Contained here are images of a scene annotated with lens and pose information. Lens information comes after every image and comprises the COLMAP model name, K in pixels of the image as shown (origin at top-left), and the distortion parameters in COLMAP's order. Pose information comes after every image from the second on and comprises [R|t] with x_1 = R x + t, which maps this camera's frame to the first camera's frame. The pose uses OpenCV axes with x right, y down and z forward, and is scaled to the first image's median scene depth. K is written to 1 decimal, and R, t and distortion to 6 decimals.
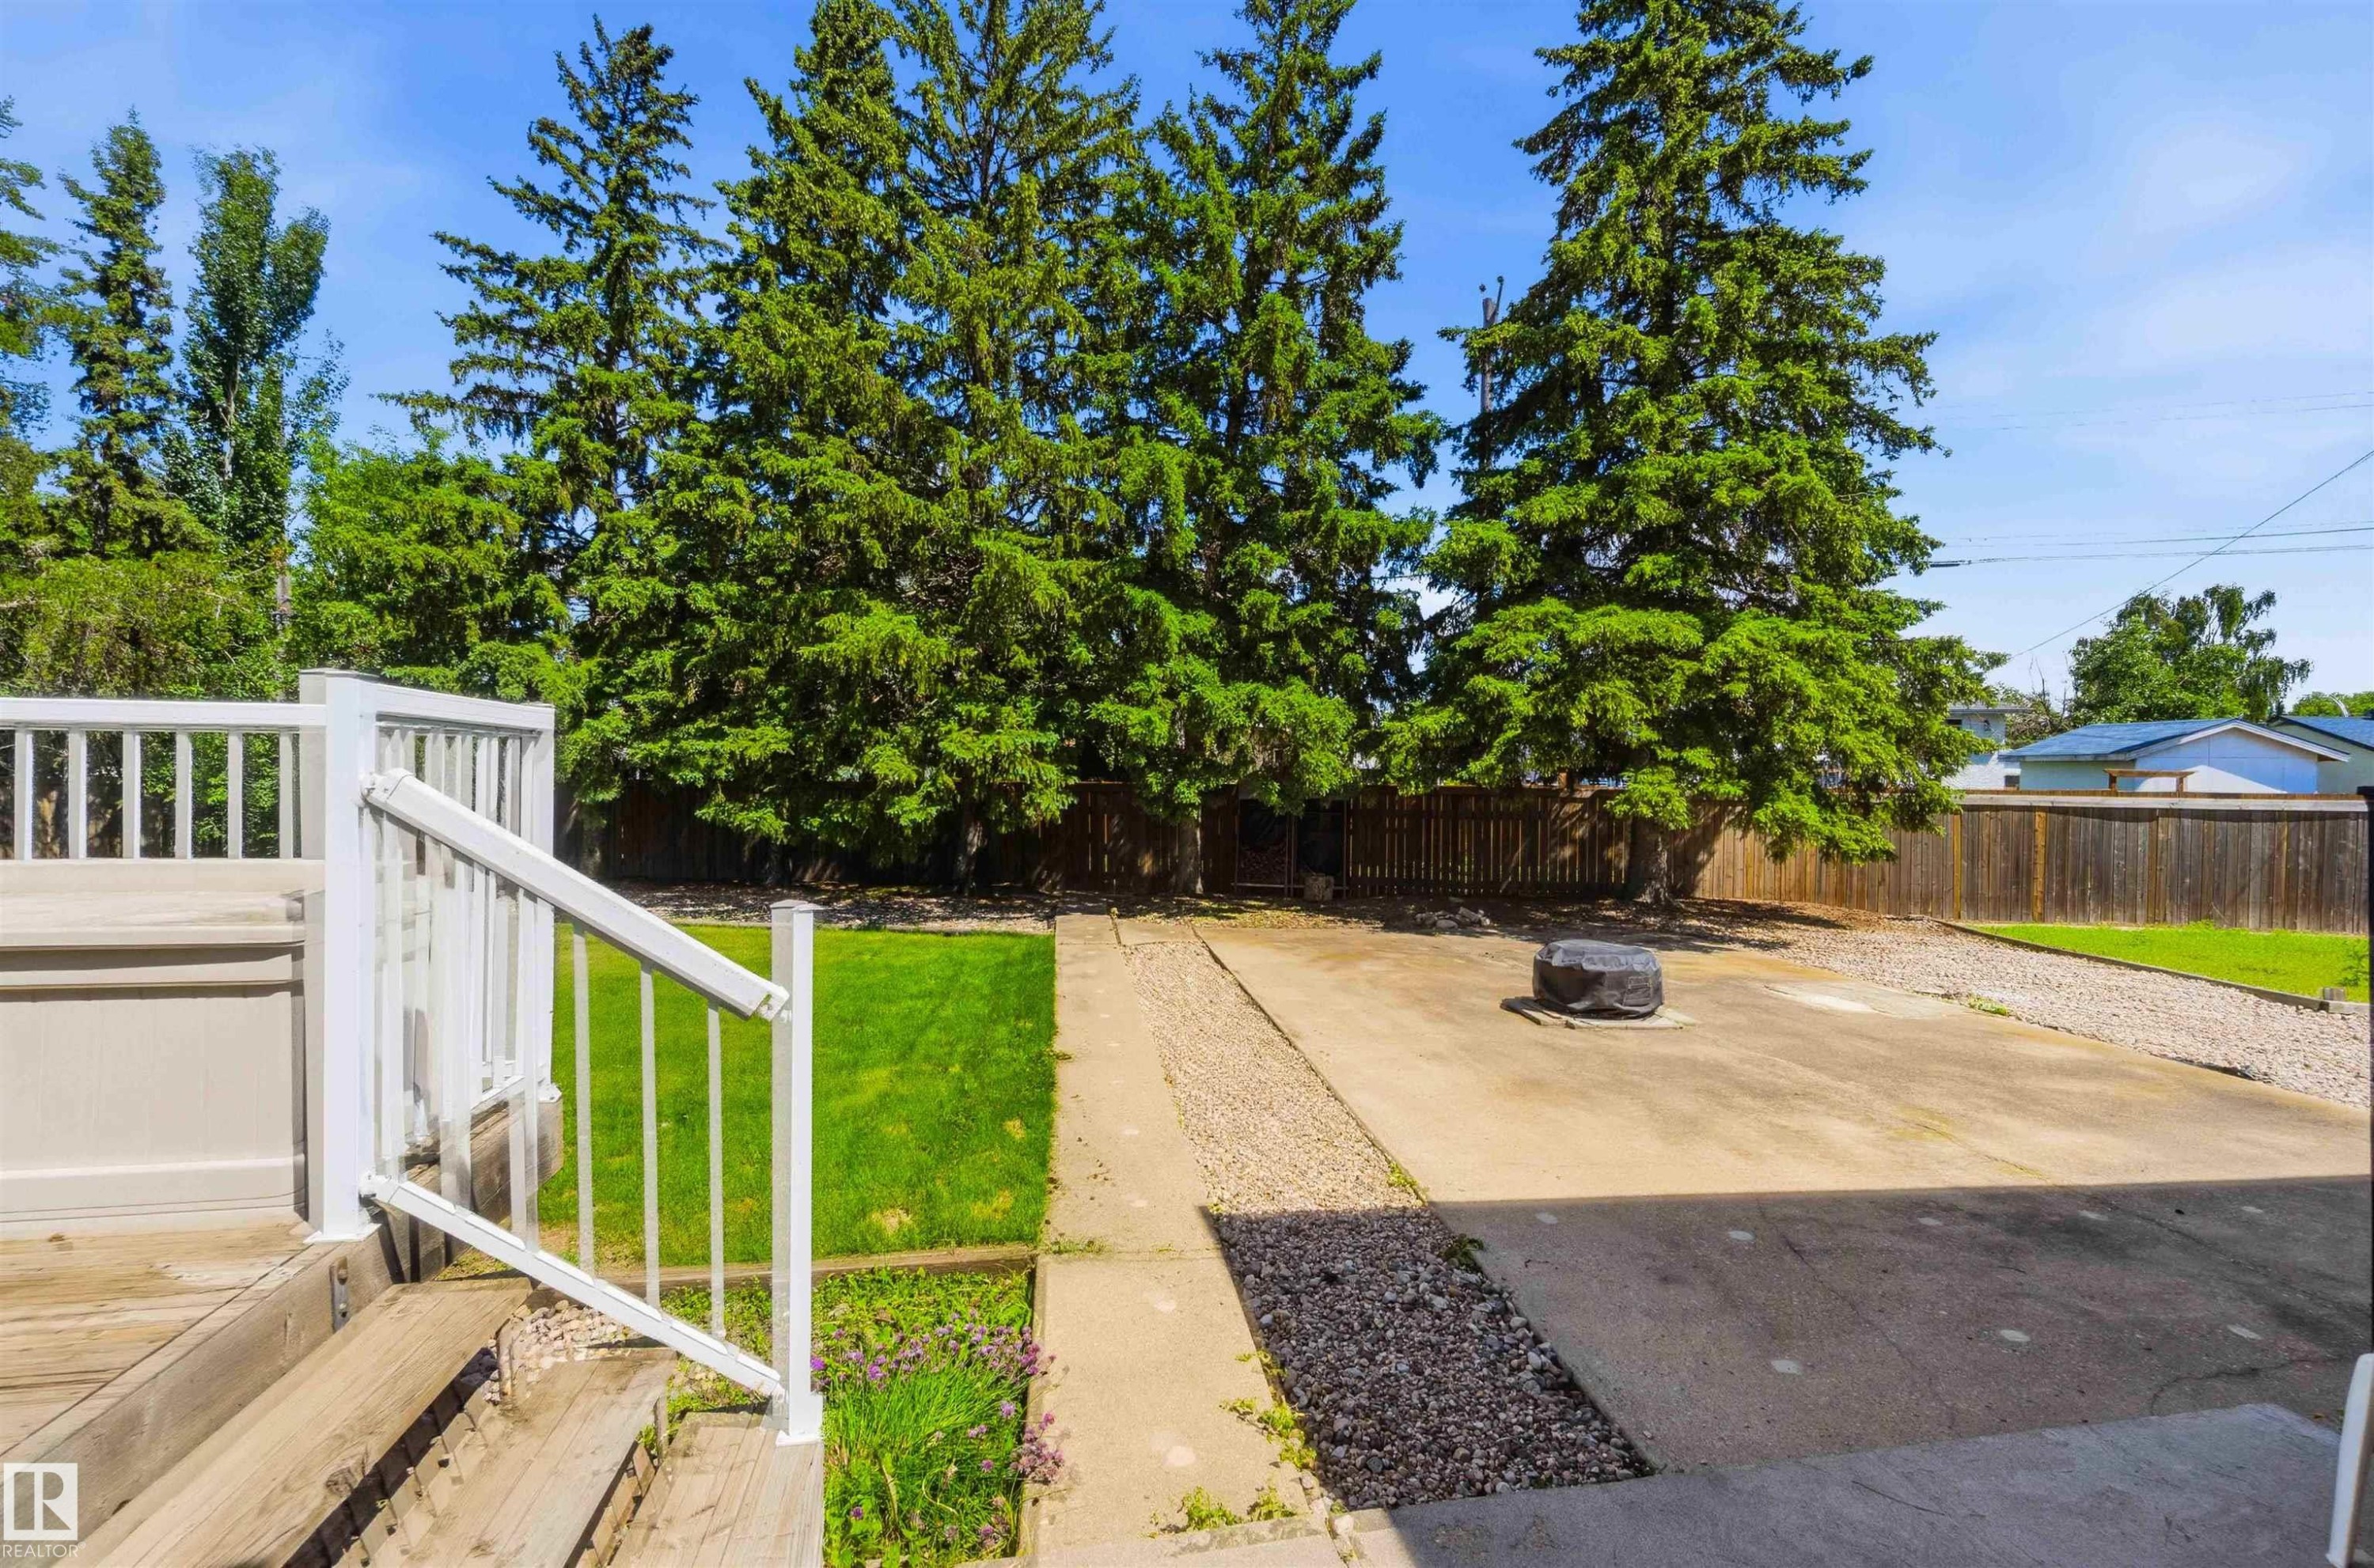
lens RADIAL K [[1031.2, 0, 1187.0], [0, 1031.2, 784.0], [0, 0, 1]] dist [-0.006331, -0.000100]
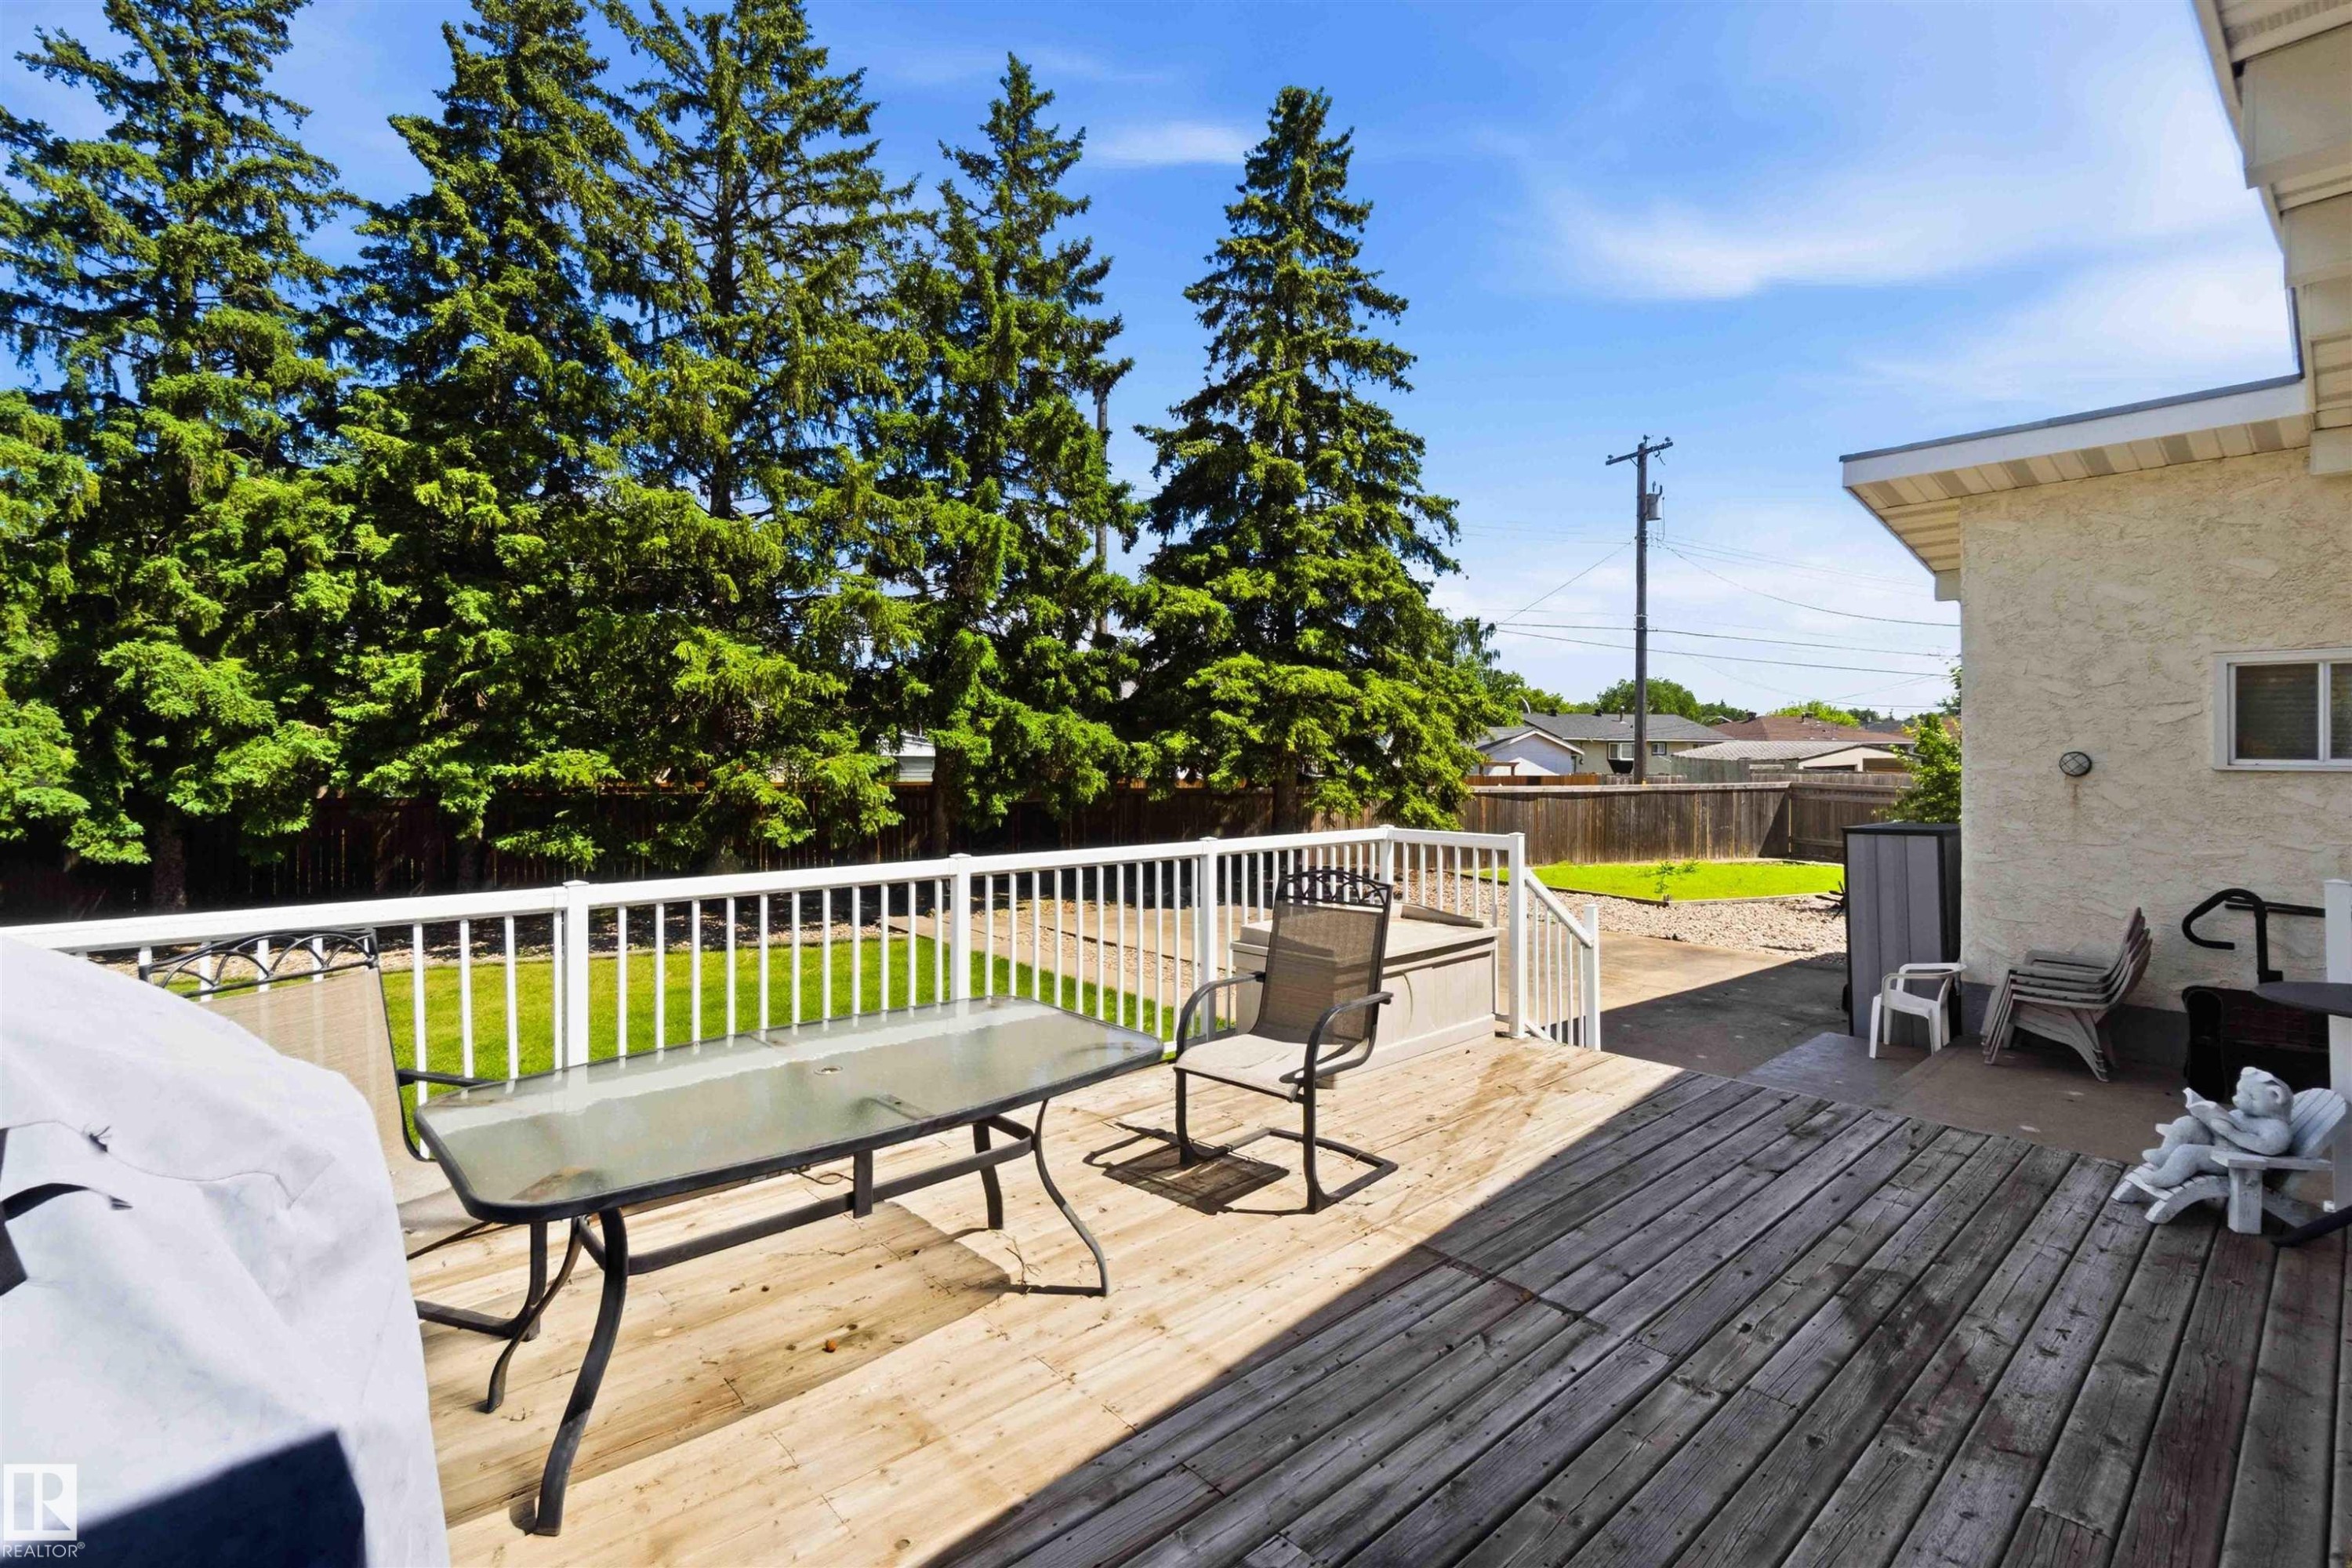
lens RADIAL K [[1066.3, 0, 1172.8], [0, 1066.3, 733.5], [0, 0, 1]] dist [0.000315, 0.000252]
pose [[0.854170, 0.001772, 0.519991, -0.455861], [0.010002, 0.999753, -0.019838, -0.046048], [-0.519898, 0.022146, 0.853941, -0.150103]]
